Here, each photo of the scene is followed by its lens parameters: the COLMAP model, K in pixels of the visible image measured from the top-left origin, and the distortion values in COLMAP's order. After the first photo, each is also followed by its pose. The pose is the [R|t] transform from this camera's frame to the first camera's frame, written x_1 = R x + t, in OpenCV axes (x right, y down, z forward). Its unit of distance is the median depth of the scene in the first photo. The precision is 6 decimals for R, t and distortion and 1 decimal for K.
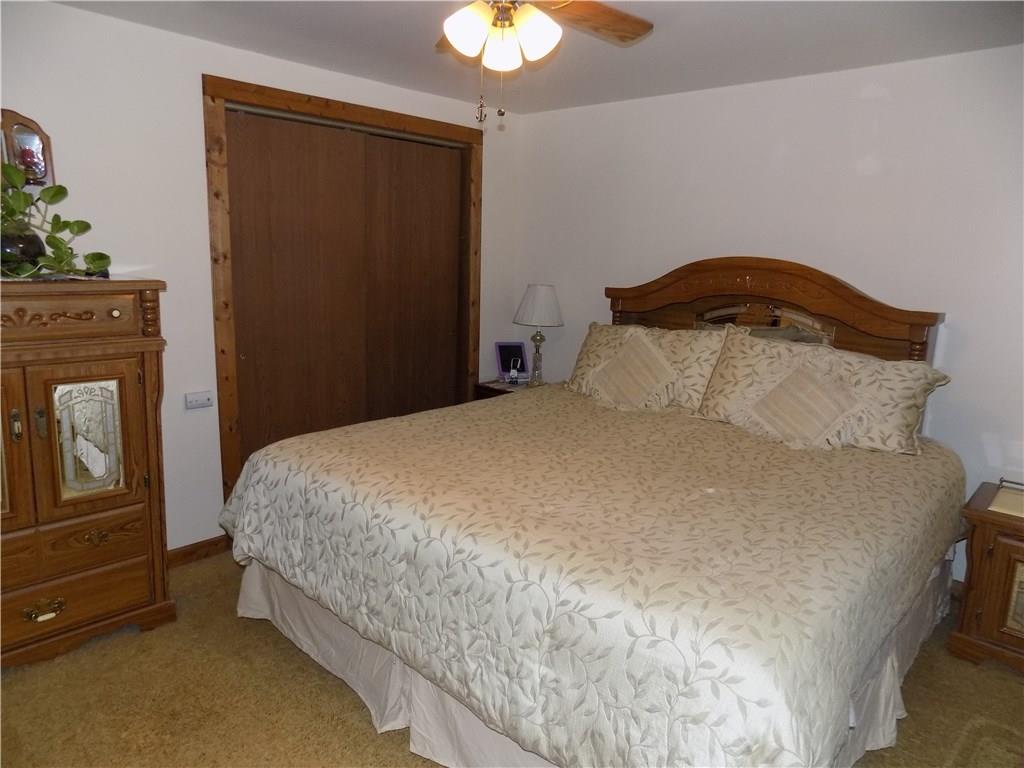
lens RADIAL K [[709.6, 0, 512.0], [0, 709.6, 384.0], [0, 0, 1]] dist [-0.062176, 0.086013]
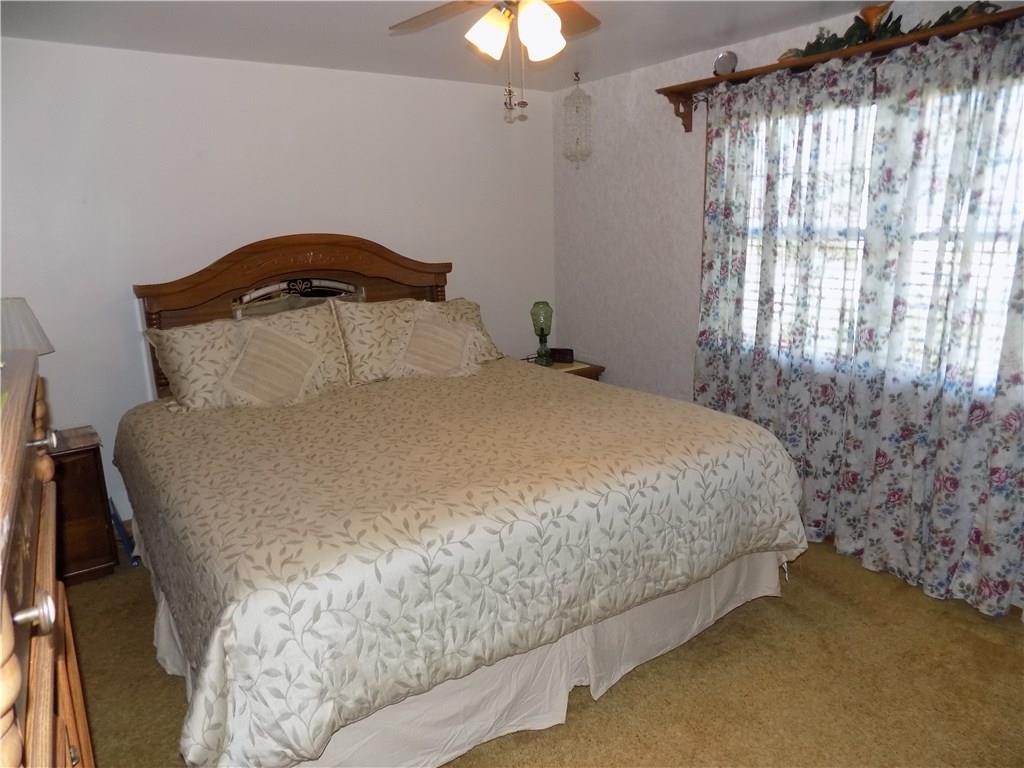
lens RADIAL K [[709.6, 0, 512.0], [0, 709.6, 384.0], [0, 0, 1]] dist [-0.062176, 0.086013]
pose [[0.199216, -0.252444, 0.946882, -1.007590], [0.201525, 0.956151, 0.212516, -0.188325], [-0.959010, 0.148484, 0.241354, 0.736774]]
